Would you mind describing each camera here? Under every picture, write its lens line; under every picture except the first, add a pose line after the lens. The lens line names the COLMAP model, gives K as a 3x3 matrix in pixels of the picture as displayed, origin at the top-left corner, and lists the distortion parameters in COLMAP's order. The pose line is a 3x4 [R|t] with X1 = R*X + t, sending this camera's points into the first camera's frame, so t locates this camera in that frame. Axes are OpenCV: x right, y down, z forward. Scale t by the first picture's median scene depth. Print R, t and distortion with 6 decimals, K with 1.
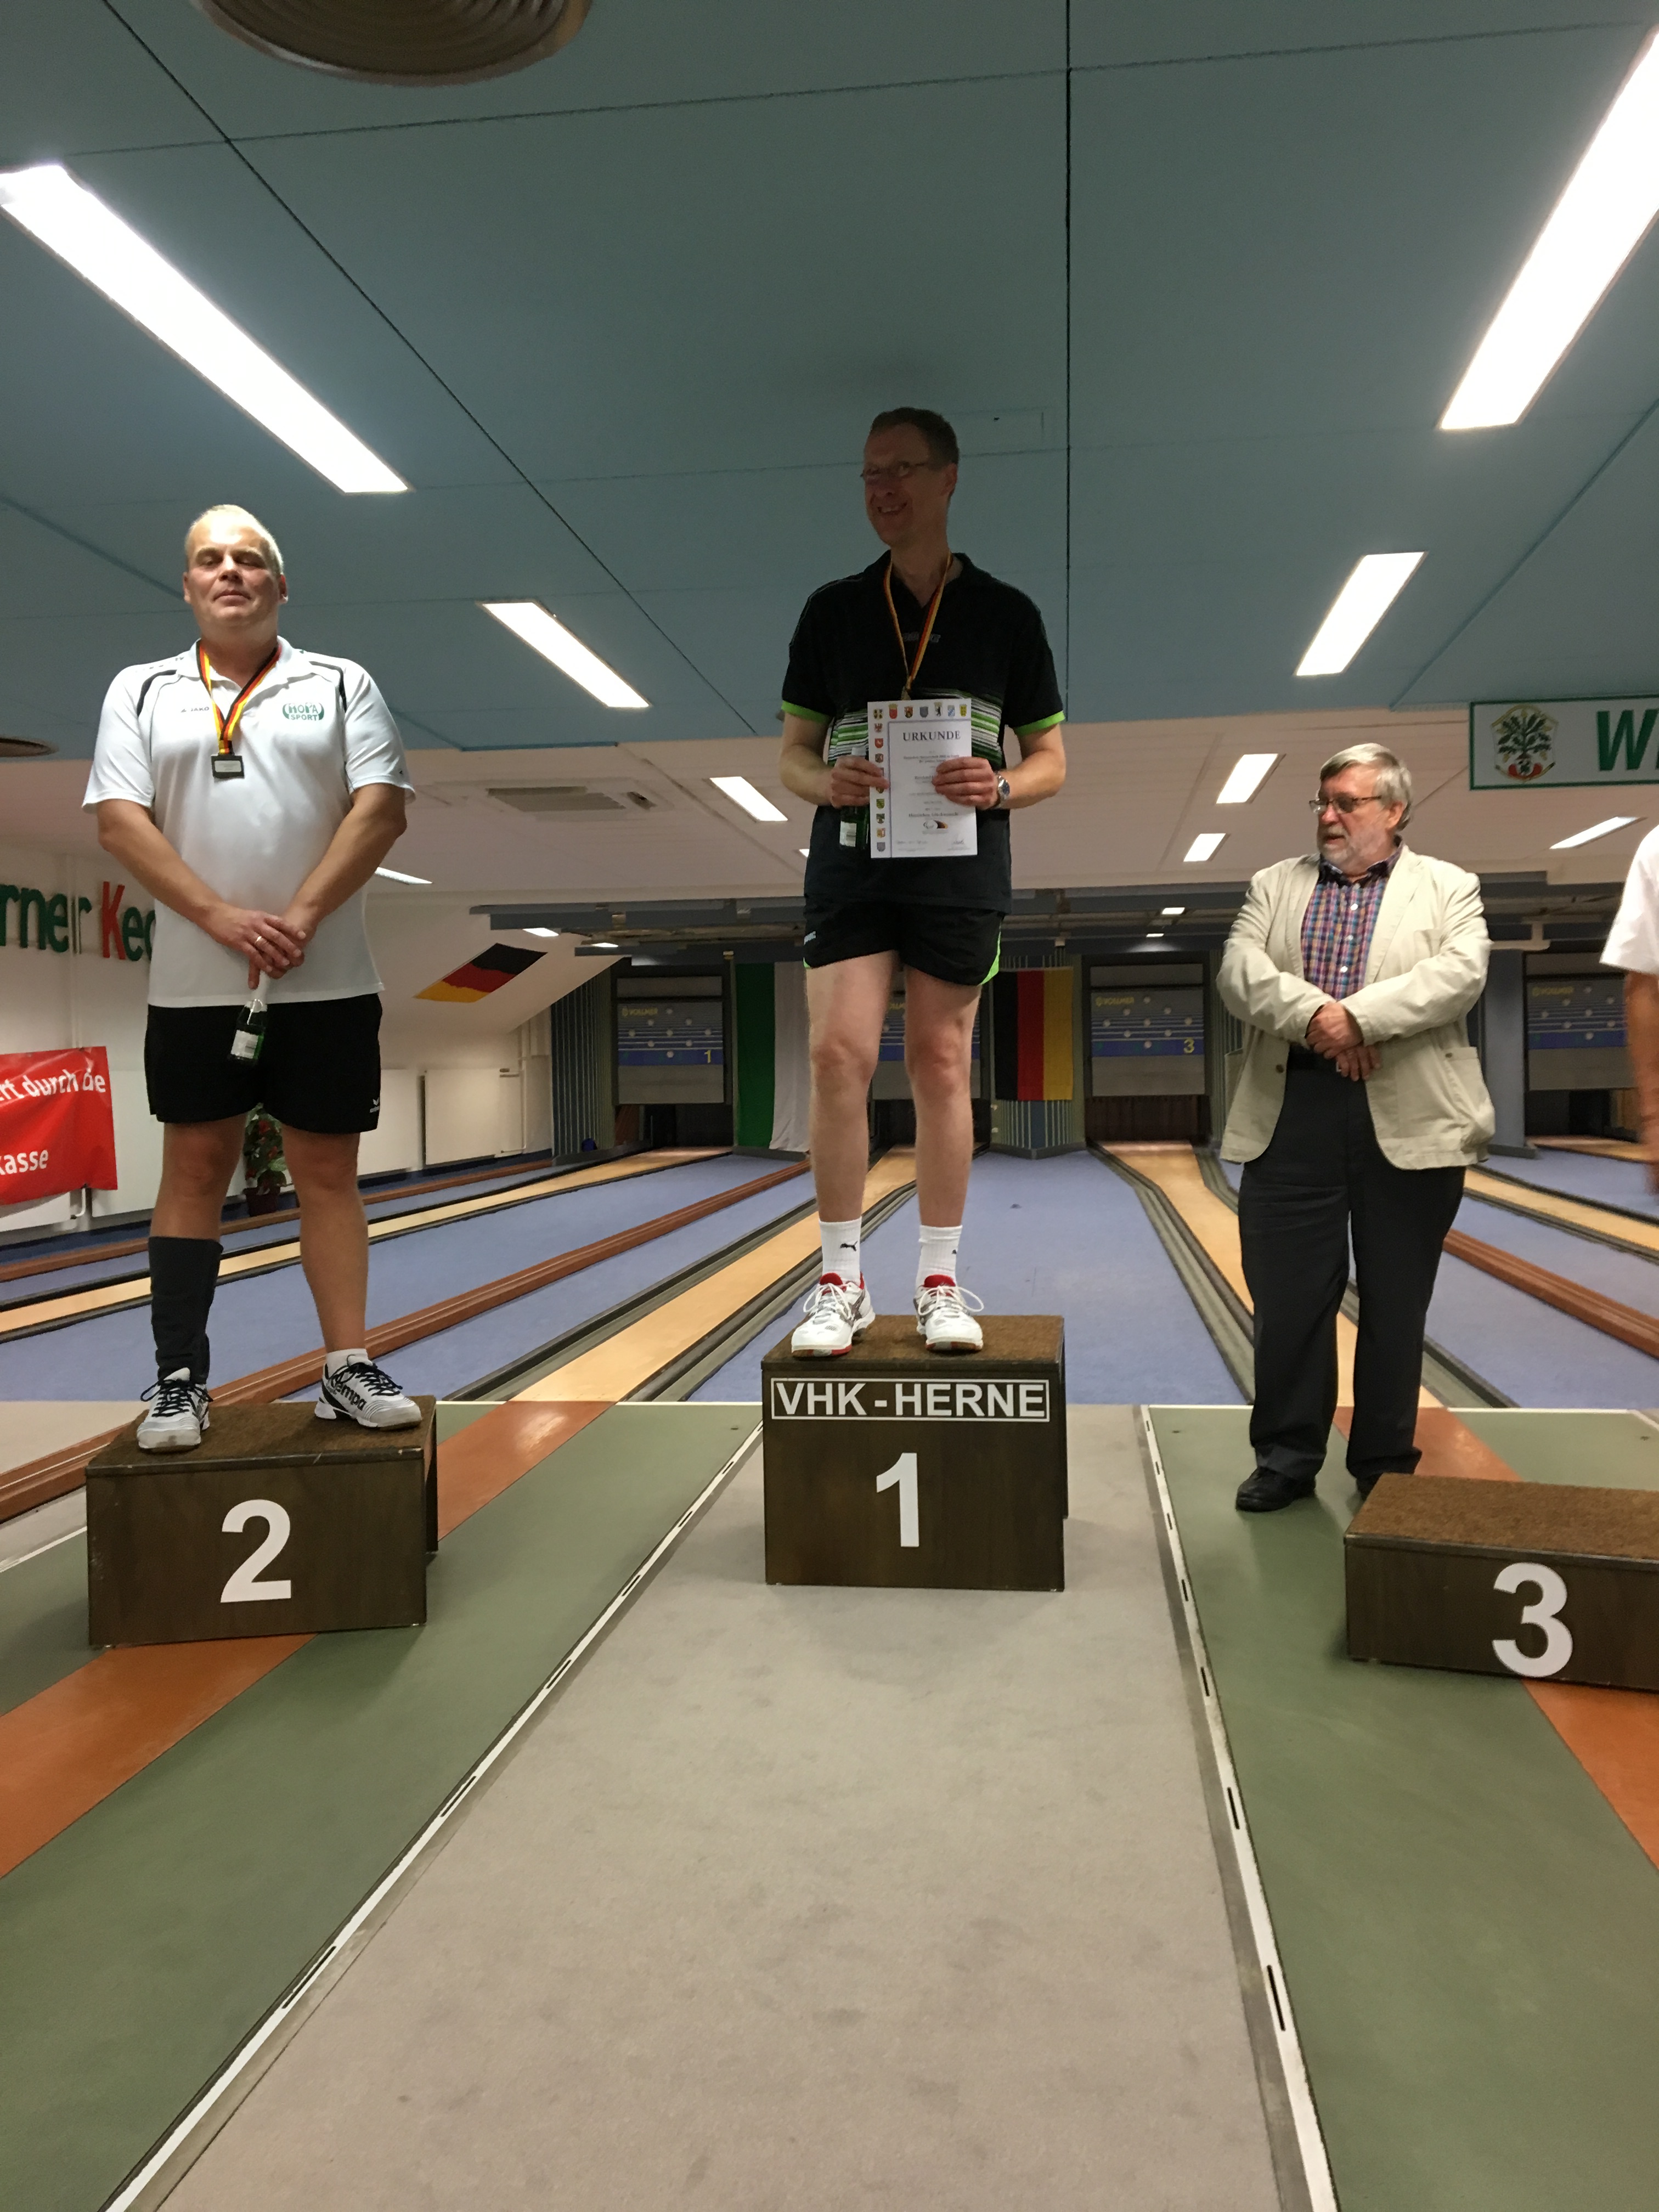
lens RADIAL K [[1870.8, 0, 858.6], [0, 1870.8, 1118.5], [0, 0, 1]] dist [0.095936, -0.144834]
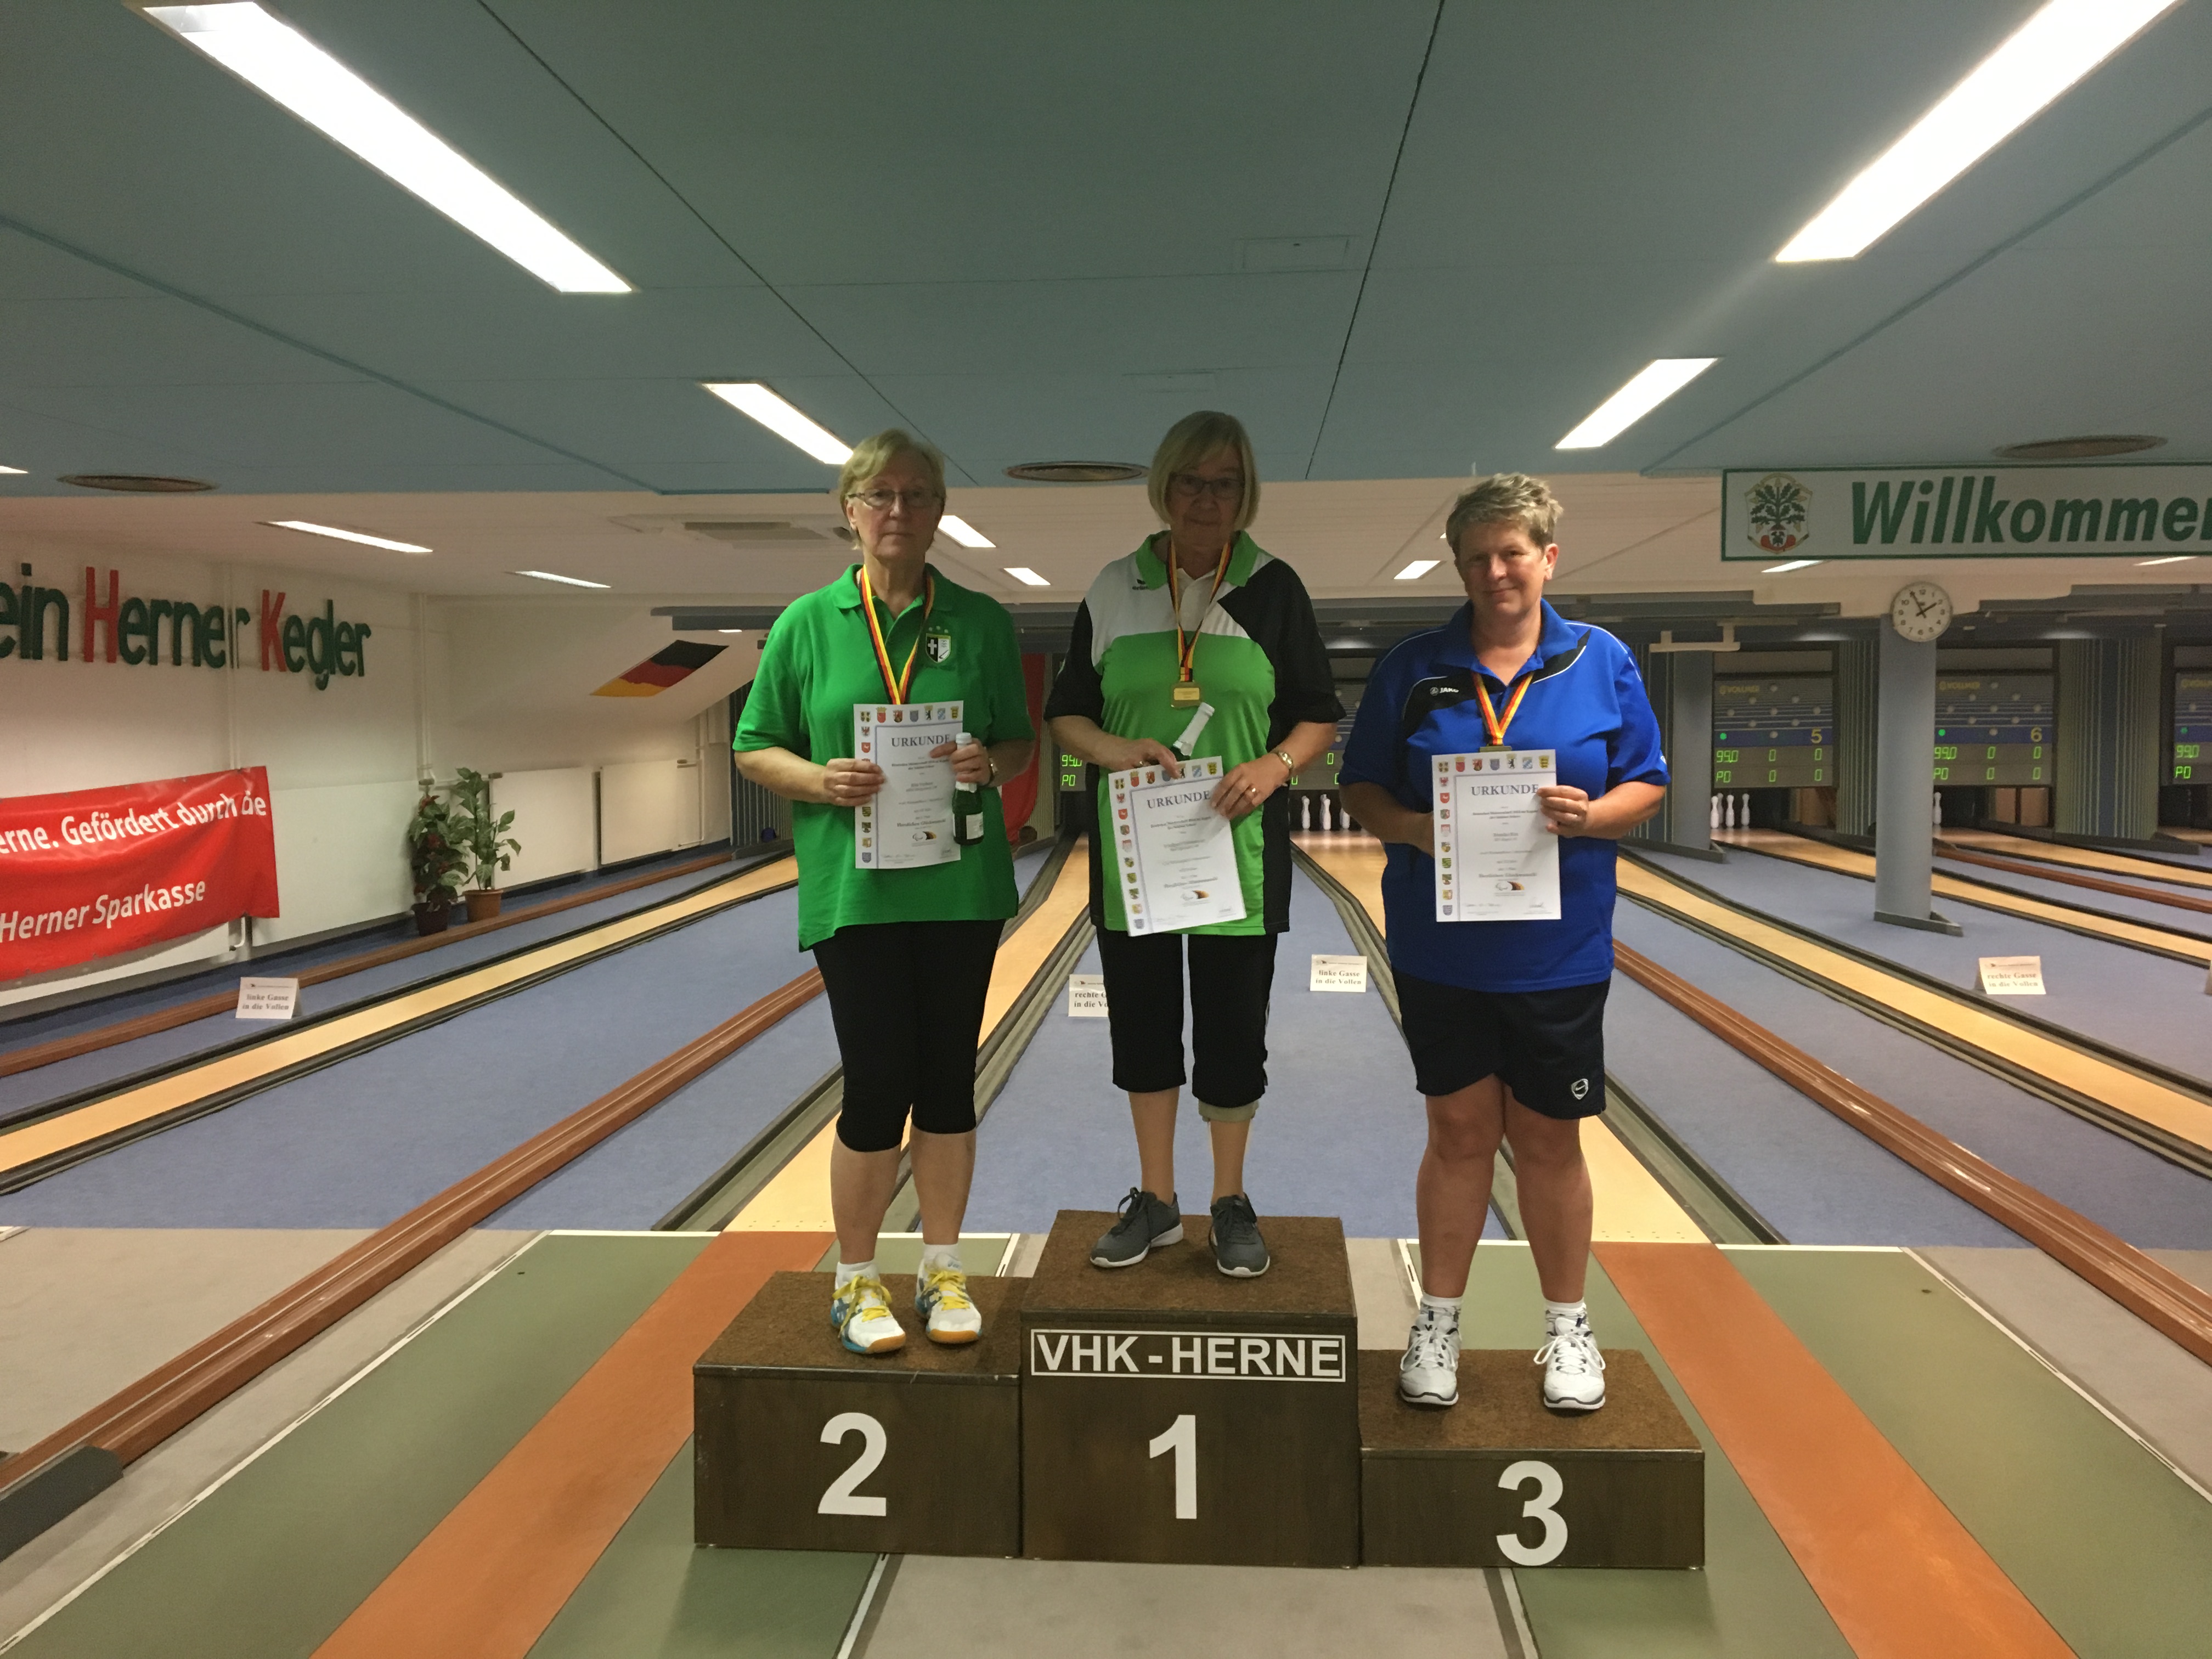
lens RADIAL K [[1870.8, 0, 1112.6], [0, 1870.8, 818.0], [0, 0, 1]] dist [0.095936, -0.144834]
pose [[0.999000, 0.007951, 0.044004, -0.030944], [-0.009134, 0.999601, 0.026736, -0.079754], [-0.043774, -0.027112, 0.998674, 0.064009]]
